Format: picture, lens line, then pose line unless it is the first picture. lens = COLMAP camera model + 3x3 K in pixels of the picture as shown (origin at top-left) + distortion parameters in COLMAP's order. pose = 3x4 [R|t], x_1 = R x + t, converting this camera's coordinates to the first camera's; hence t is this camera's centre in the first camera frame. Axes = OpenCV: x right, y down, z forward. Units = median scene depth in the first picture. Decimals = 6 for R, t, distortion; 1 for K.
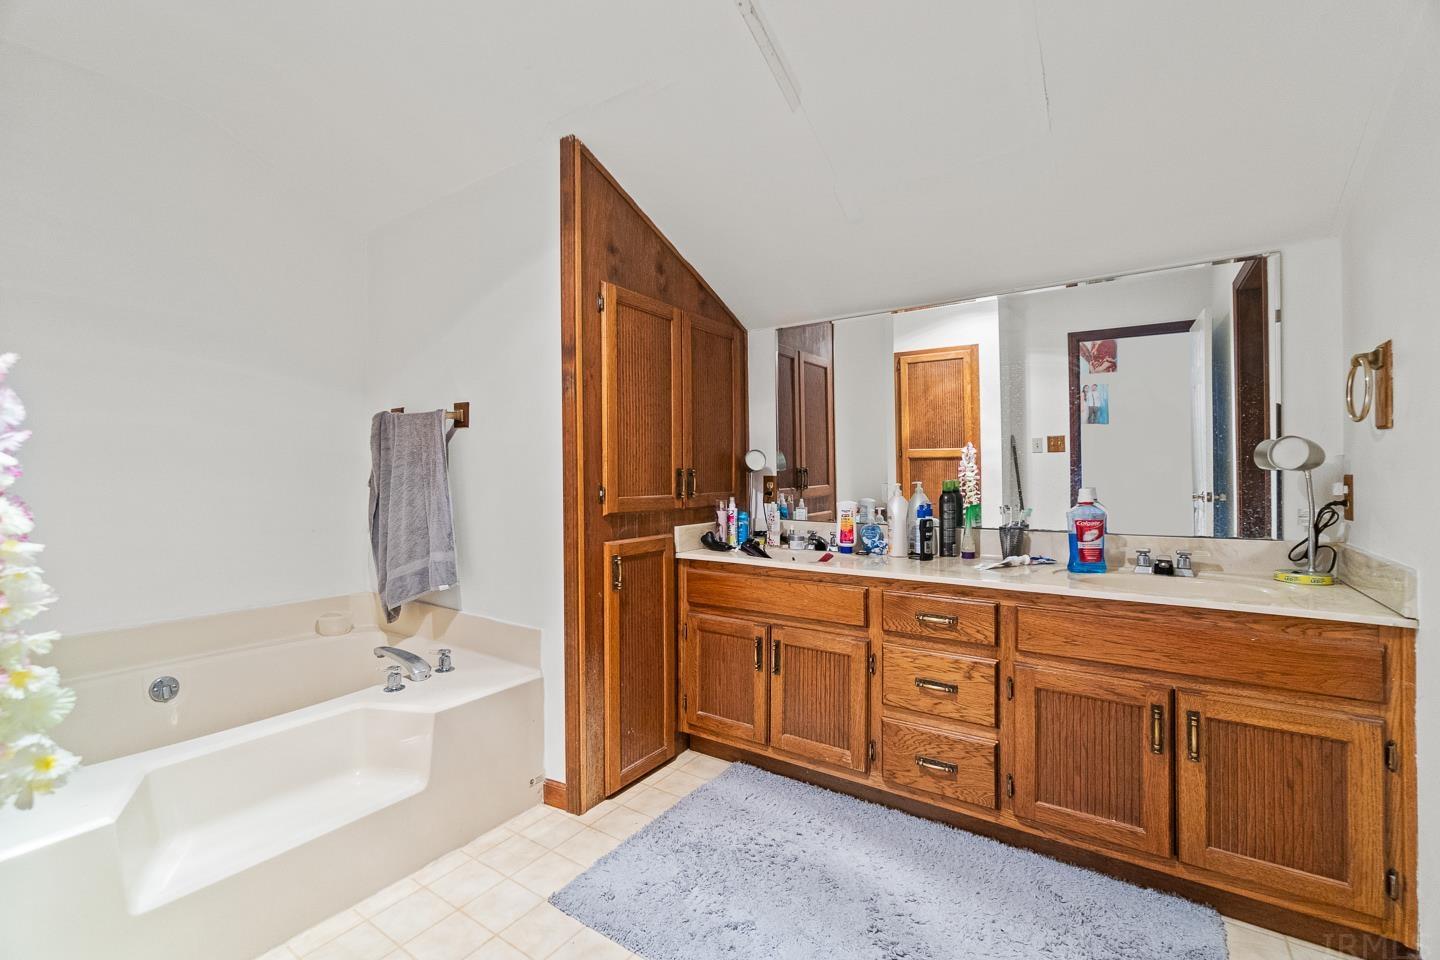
lens RADIAL K [[622.7, 0, 719.2], [0, 622.7, 473.9], [0, 0, 1]] dist [-0.005492, 0.001762]
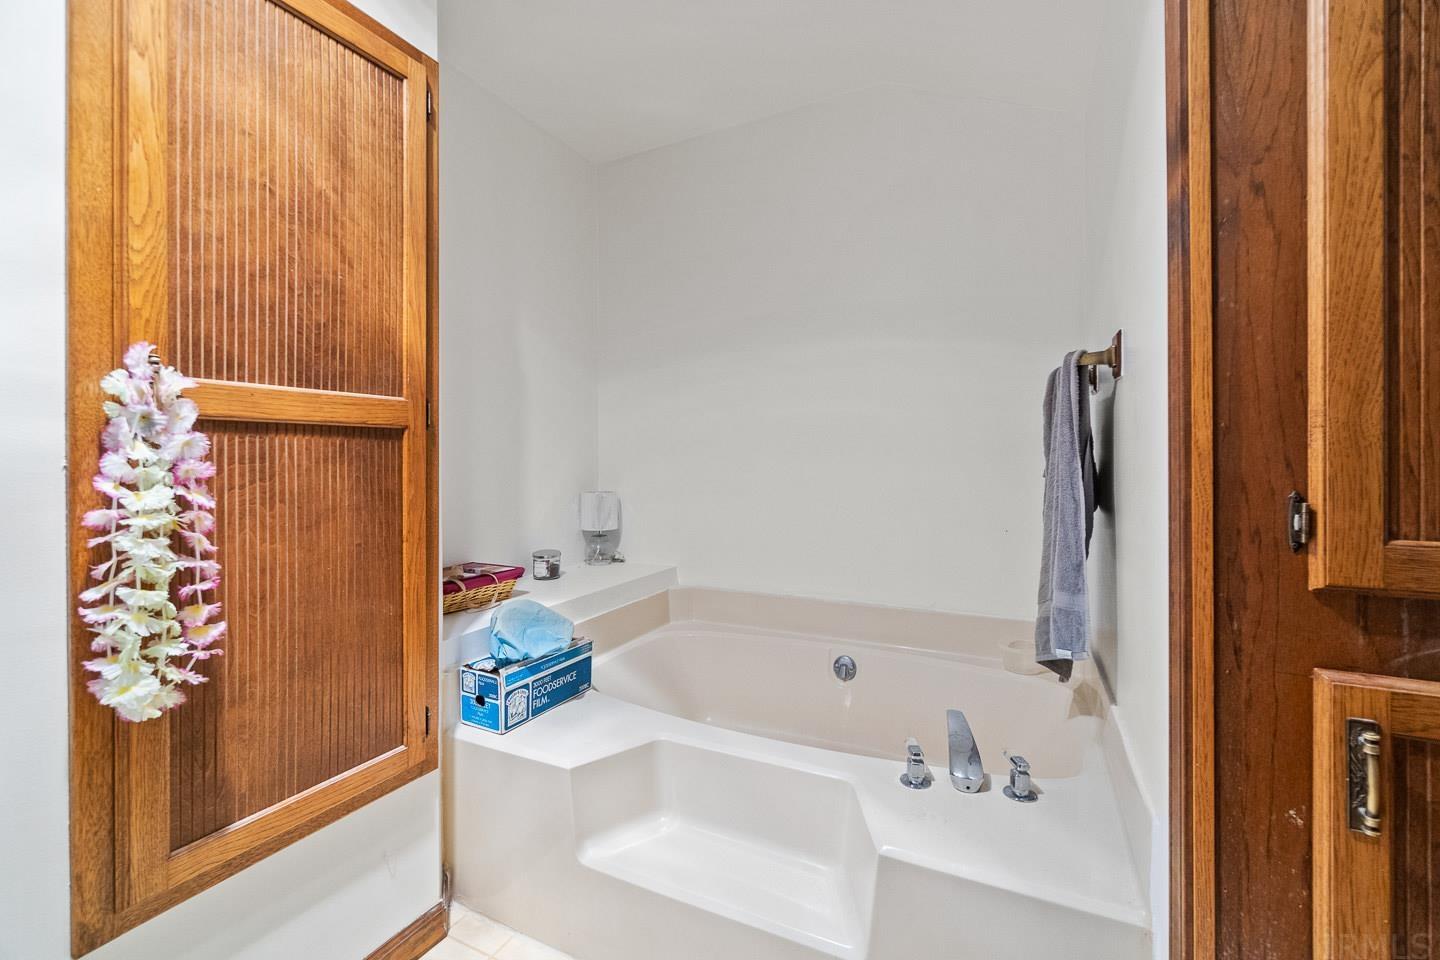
lens RADIAL K [[622.7, 0, 717.6], [0, 622.7, 466.9], [0, 0, 1]] dist [-0.005492, 0.001762]
pose [[0.124871, 0.012002, -0.992100, 0.106567], [0.000893, 0.999925, 0.012209, -0.003424], [0.992173, -0.002411, 0.124851, 0.640138]]
